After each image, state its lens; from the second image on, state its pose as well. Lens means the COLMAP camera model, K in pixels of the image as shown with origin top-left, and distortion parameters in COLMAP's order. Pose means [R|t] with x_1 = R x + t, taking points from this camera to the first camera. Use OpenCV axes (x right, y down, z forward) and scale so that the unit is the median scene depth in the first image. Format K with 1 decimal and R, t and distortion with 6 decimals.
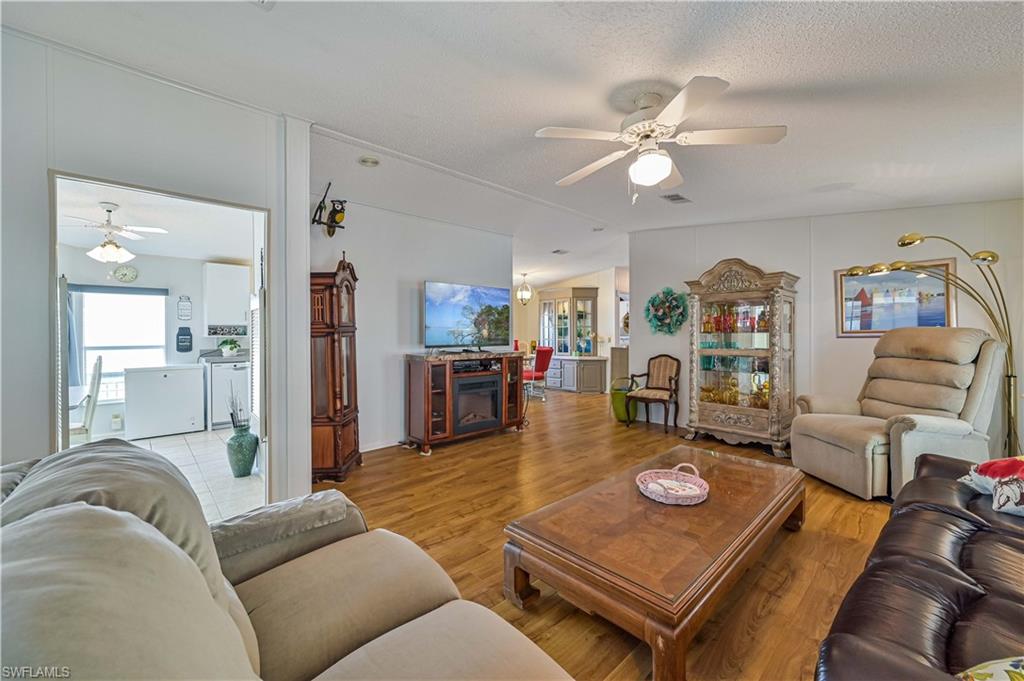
lens RADIAL K [[406.9, 0, 516.1], [0, 406.9, 335.9], [0, 0, 1]] dist [0.000332, 0.000044]
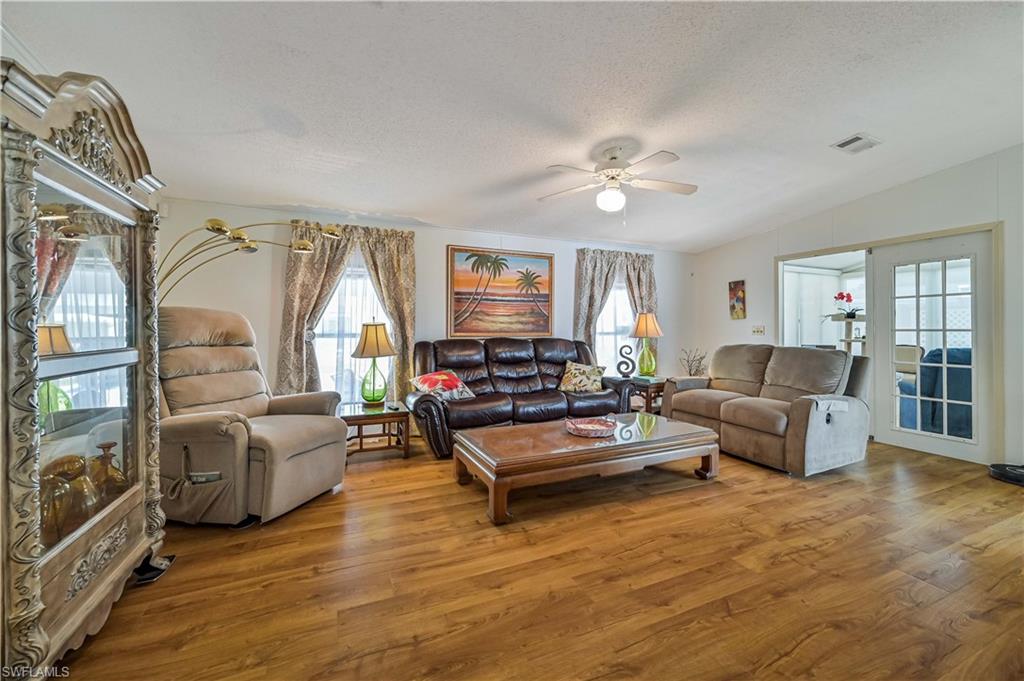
lens RADIAL K [[407.4, 0, 514.0], [0, 407.4, 330.5], [0, 0, 1]] dist [0.000883, 0.000311]
pose [[-0.944720, 0.001821, 0.327873, 0.089164], [0.005467, 0.999933, 0.010198, 0.013994], [-0.327833, 0.011427, -0.944667, 1.202418]]
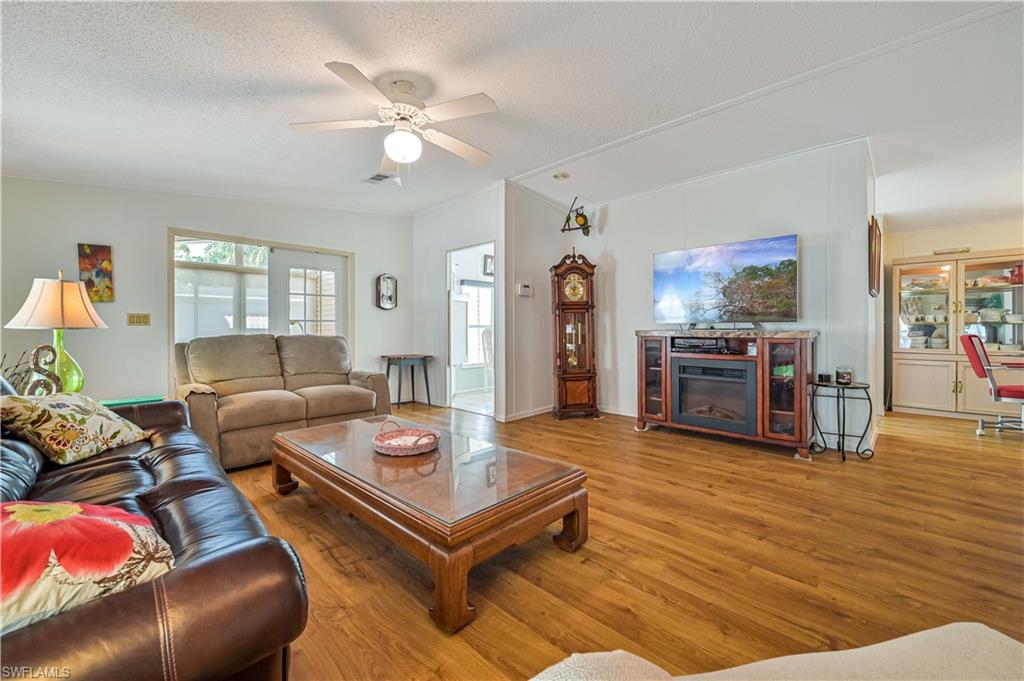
lens RADIAL K [[407.4, 0, 514.0], [0, 407.4, 330.5], [0, 0, 1]] dist [0.000883, 0.000311]
pose [[0.039934, 0.008363, -0.999167, 0.716536], [-0.007413, 0.999940, 0.008073, 0.041265], [0.999175, 0.007085, 0.039993, 0.618885]]
